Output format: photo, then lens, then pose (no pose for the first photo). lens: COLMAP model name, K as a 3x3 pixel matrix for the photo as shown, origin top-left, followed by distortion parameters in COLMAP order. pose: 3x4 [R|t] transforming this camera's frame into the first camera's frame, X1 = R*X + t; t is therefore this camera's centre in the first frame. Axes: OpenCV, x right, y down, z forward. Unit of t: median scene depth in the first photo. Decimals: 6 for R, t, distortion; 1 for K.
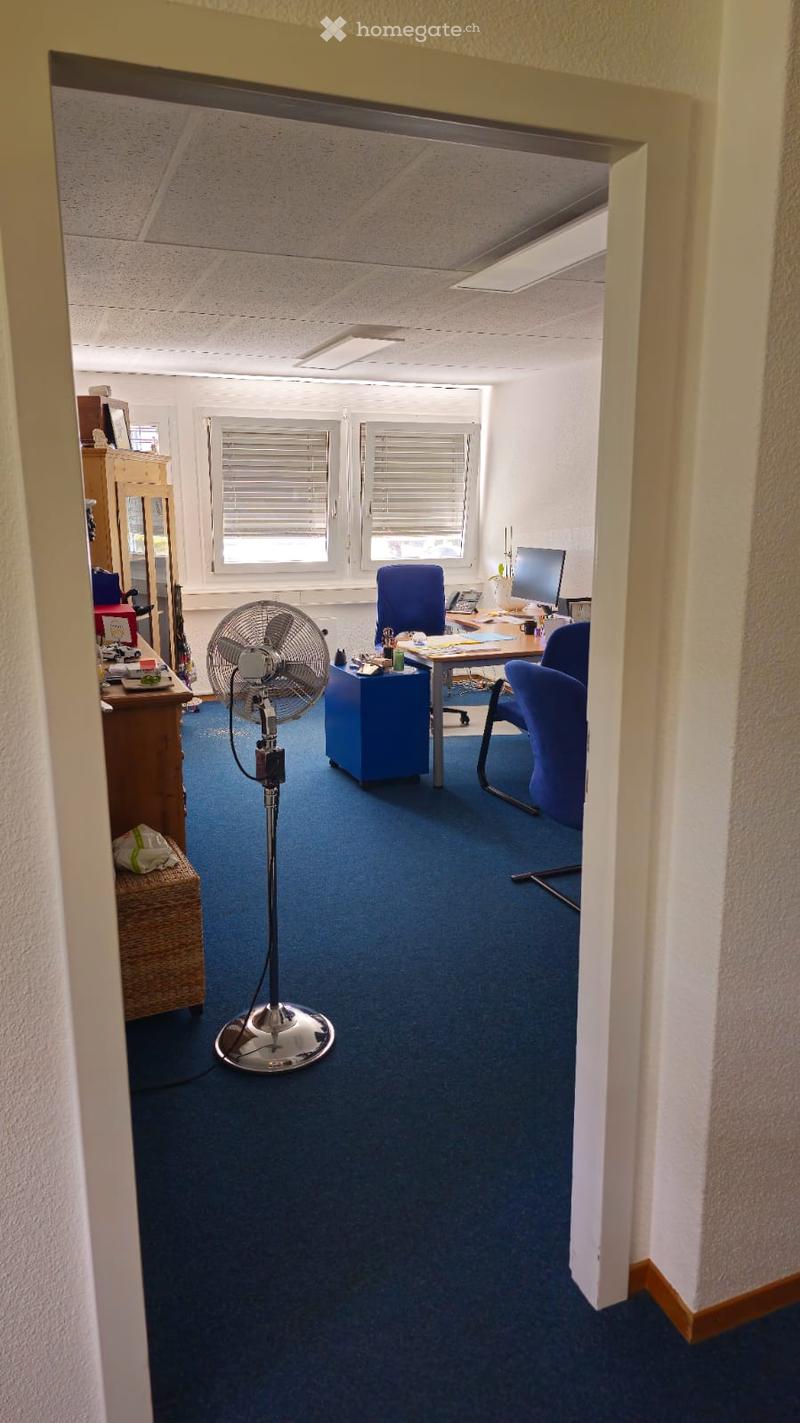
lens RADIAL K [[933.0, 0, 400.0], [0, 933.0, 711.5], [0, 0, 1]] dist [0.164796, -0.186496]
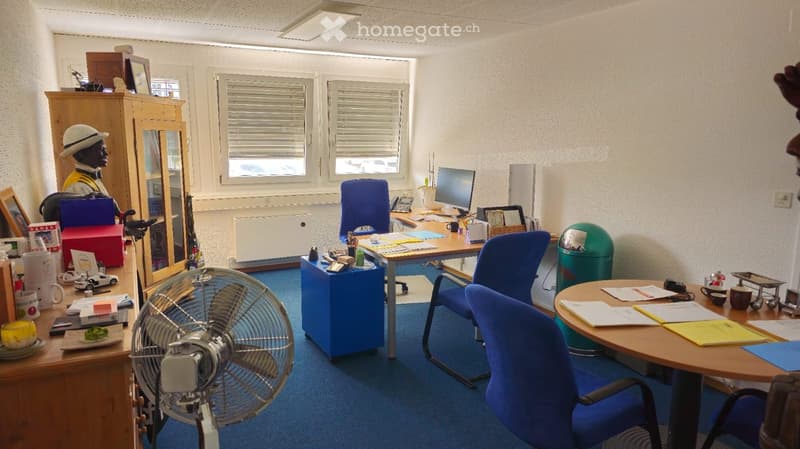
lens RADIAL K [[524.5, 0, 400.0], [0, 524.5, 224.5], [0, 0, 1]] dist [0.164796, -0.186496]
pose [[0.995530, -0.009115, 0.094003, -0.011296], [0.013468, 0.998861, -0.045780, -0.053840], [-0.093478, 0.046842, 0.994519, 0.220512]]
